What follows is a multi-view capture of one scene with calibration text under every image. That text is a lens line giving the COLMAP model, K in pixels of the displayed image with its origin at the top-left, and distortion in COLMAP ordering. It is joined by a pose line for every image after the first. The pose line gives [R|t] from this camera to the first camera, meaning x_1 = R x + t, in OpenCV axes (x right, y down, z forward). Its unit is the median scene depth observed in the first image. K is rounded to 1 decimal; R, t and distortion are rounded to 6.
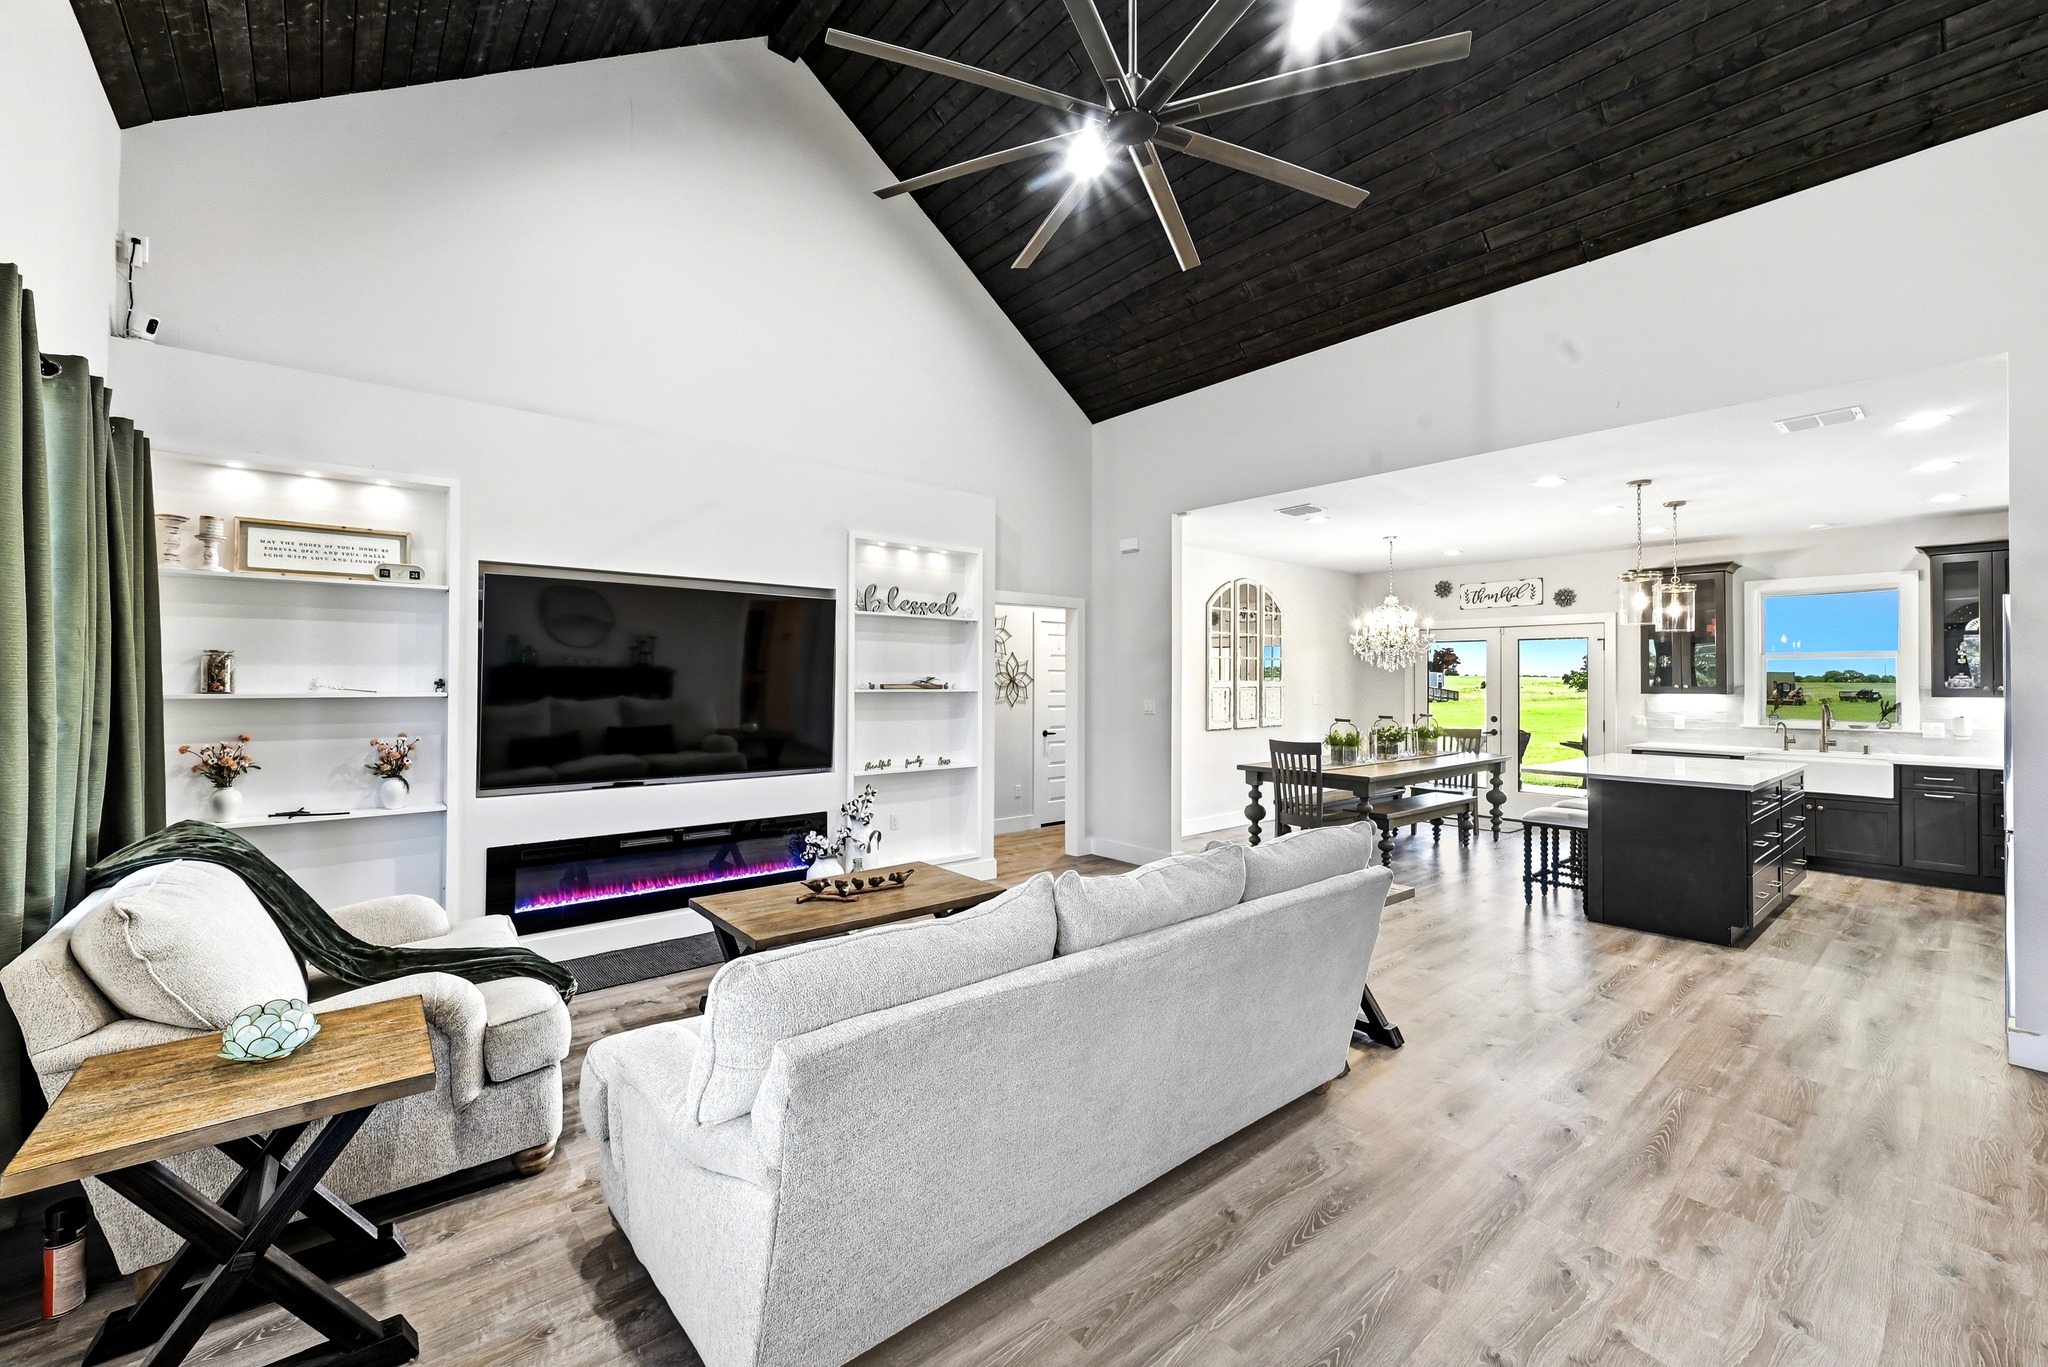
lens RADIAL K [[823.0, 0, 1021.2], [0, 823.0, 678.3], [0, 0, 1]] dist [-0.001618, 0.000008]
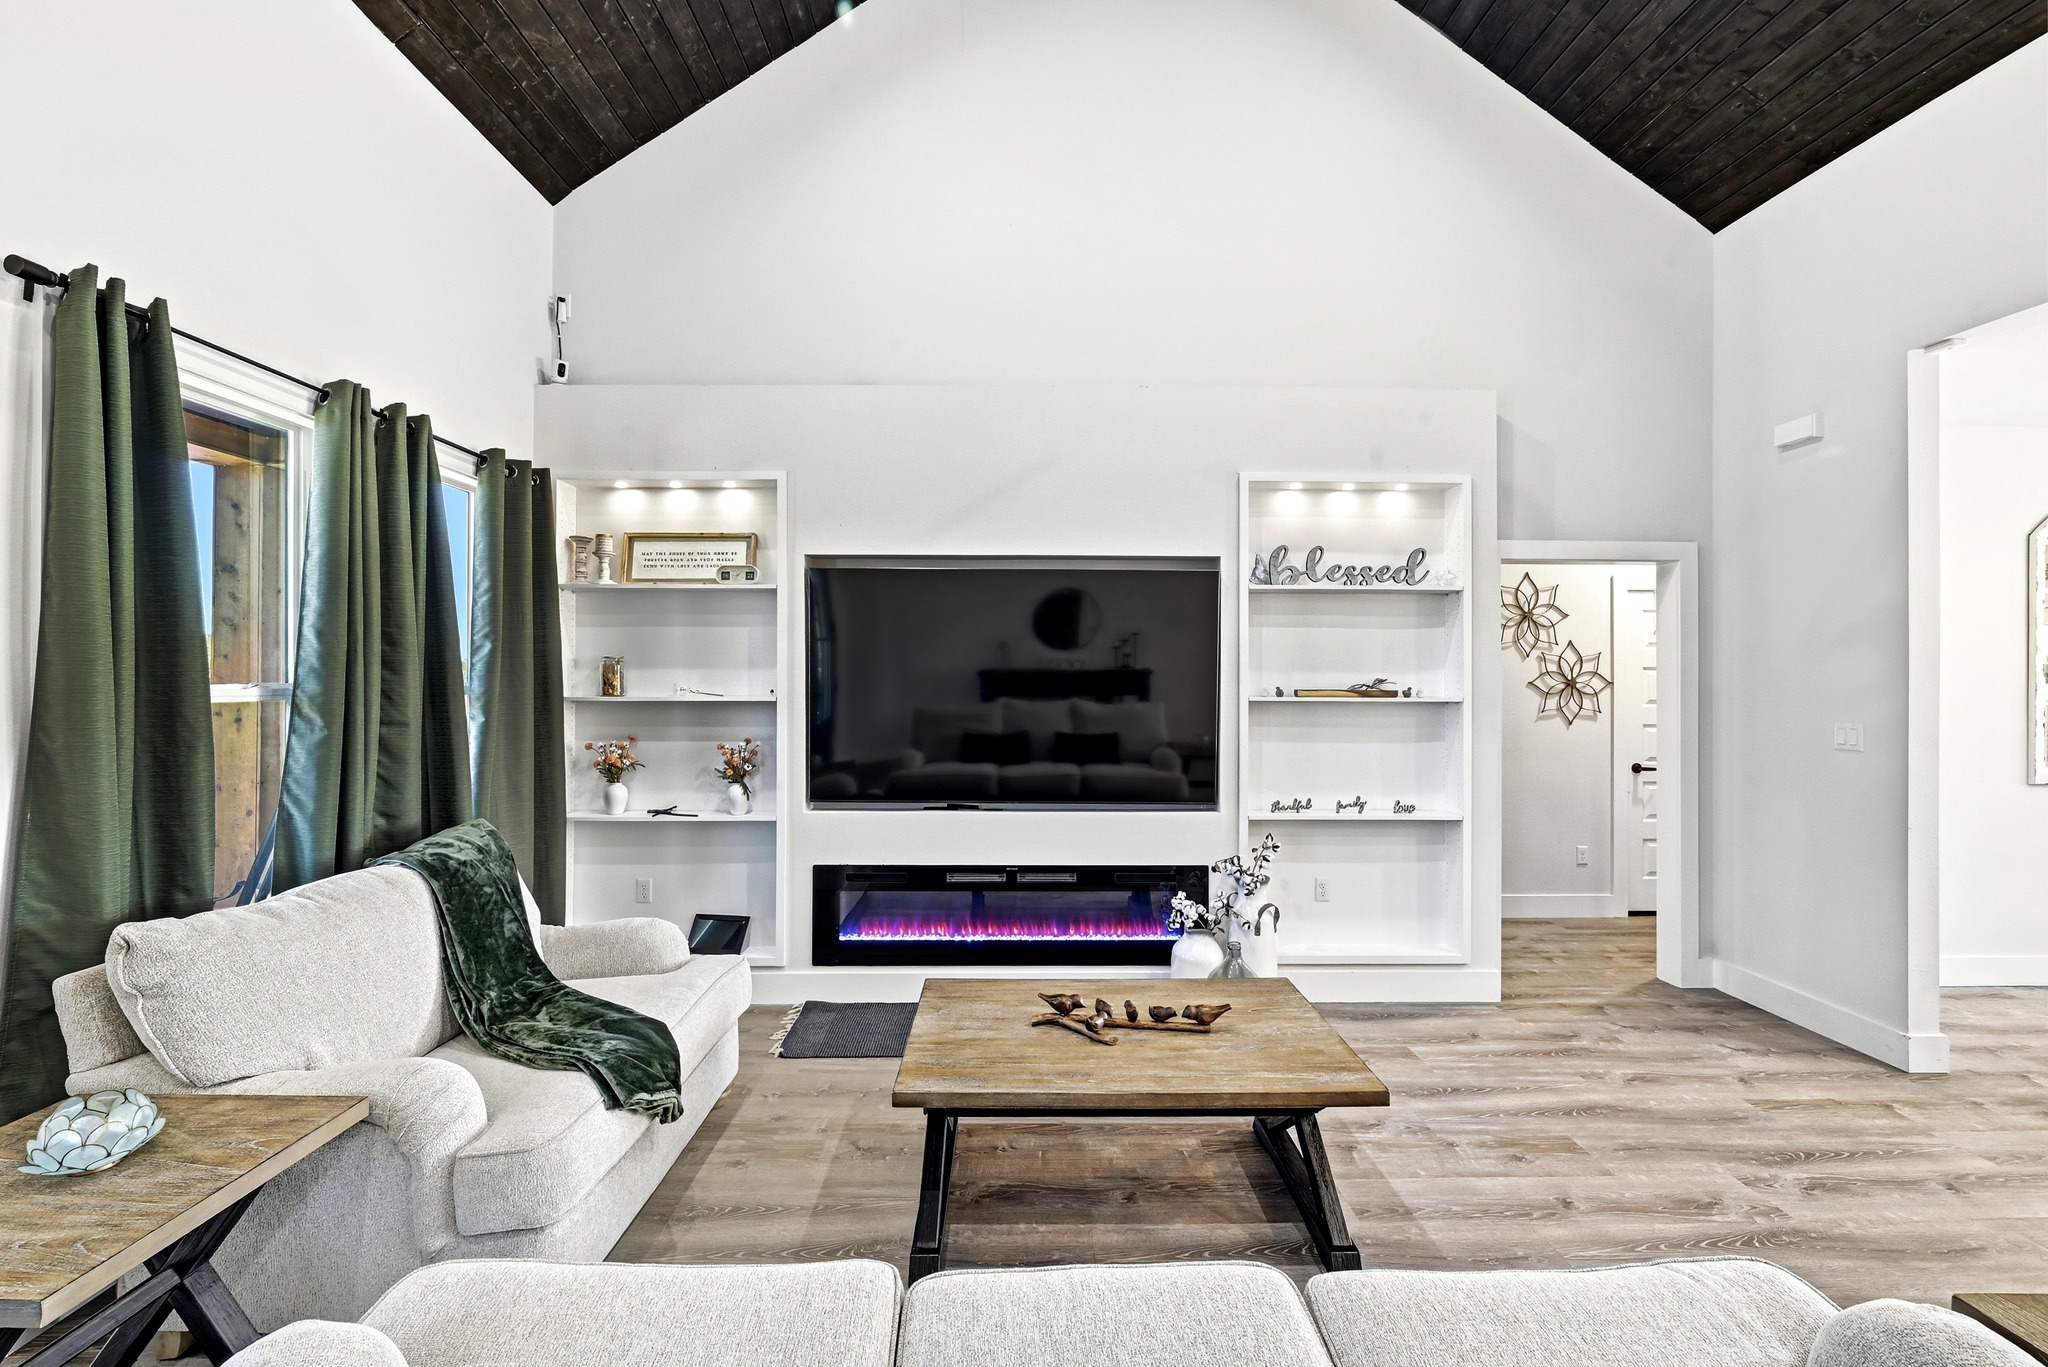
lens RADIAL K [[812.1, 0, 1045.6], [0, 812.1, 682.0], [0, 0, 1]] dist [-0.004037, -0.000404]
pose [[0.778872, -0.001922, -0.627180, 0.100441], [0.001832, 0.999998, -0.000789, 0.001084], [0.627180, -0.000534, 0.778874, 0.357752]]
